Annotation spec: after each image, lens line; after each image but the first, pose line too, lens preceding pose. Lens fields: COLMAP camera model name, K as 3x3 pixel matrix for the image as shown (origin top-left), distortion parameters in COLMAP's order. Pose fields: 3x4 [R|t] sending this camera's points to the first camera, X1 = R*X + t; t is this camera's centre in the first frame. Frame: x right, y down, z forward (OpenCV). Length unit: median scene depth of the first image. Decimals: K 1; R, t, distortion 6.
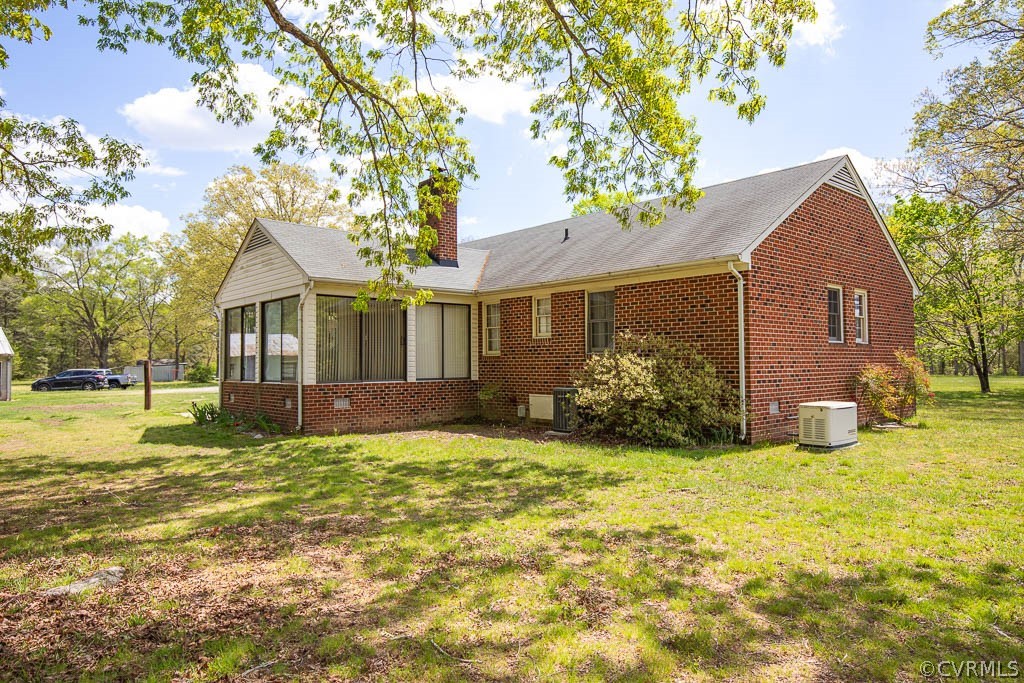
lens RADIAL K [[663.2, 0, 512.0], [0, 663.2, 341.5], [0, 0, 1]] dist [0.046757, 0.000318]
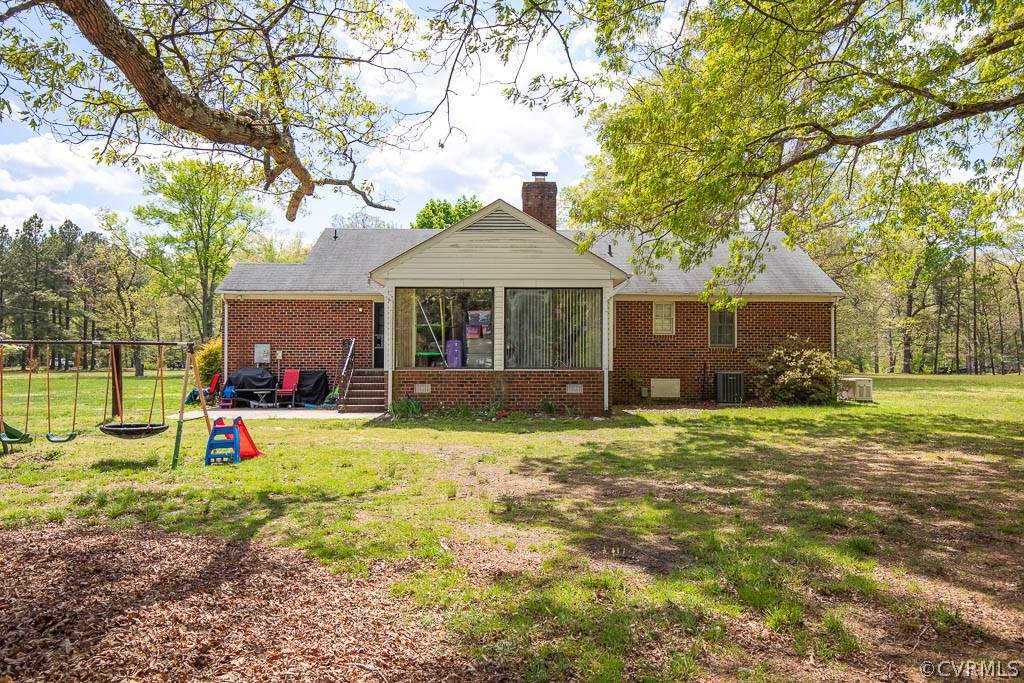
lens RADIAL K [[704.5, 0, 512.0], [0, 704.5, 341.5], [0, 0, 1]] dist [0.003603, 0.001911]
pose [[0.651537, 0.028070, 0.758097, -1.205240], [-0.033180, 0.999413, -0.008489, 0.029804], [-0.757891, -0.019623, 0.652086, 0.334867]]
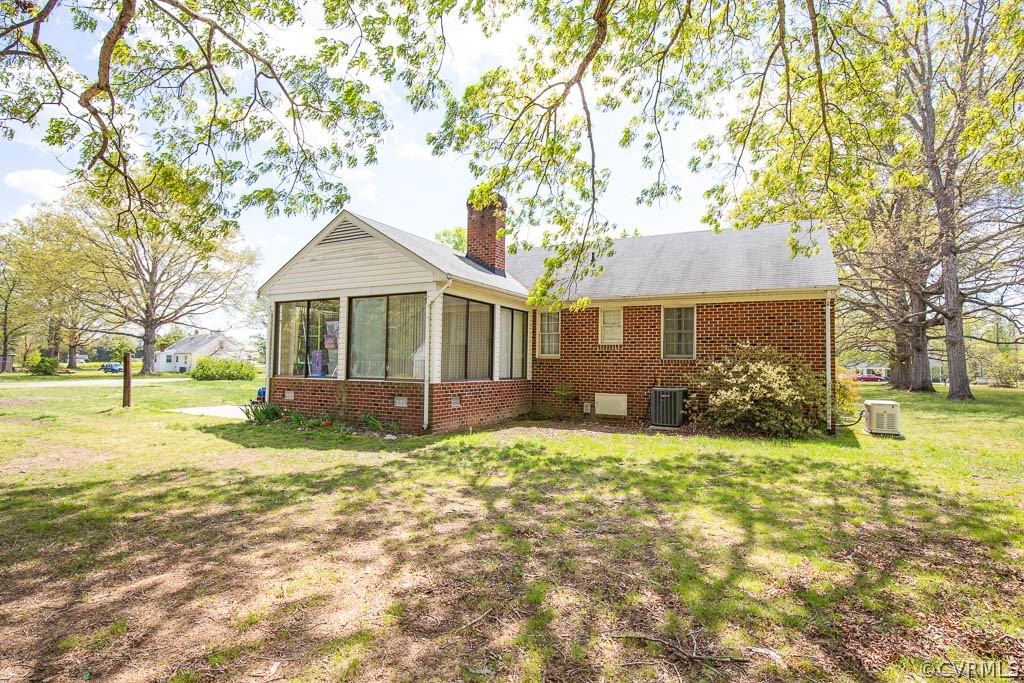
lens RADIAL K [[518.9, 0, 512.0], [0, 518.9, 341.5], [0, 0, 1]] dist [-0.001341, 0.000024]
pose [[0.936101, 0.038775, 0.349587, -0.438053], [-0.034584, 0.999236, -0.018225, 0.012096], [-0.350026, 0.004970, 0.936727, 0.218050]]
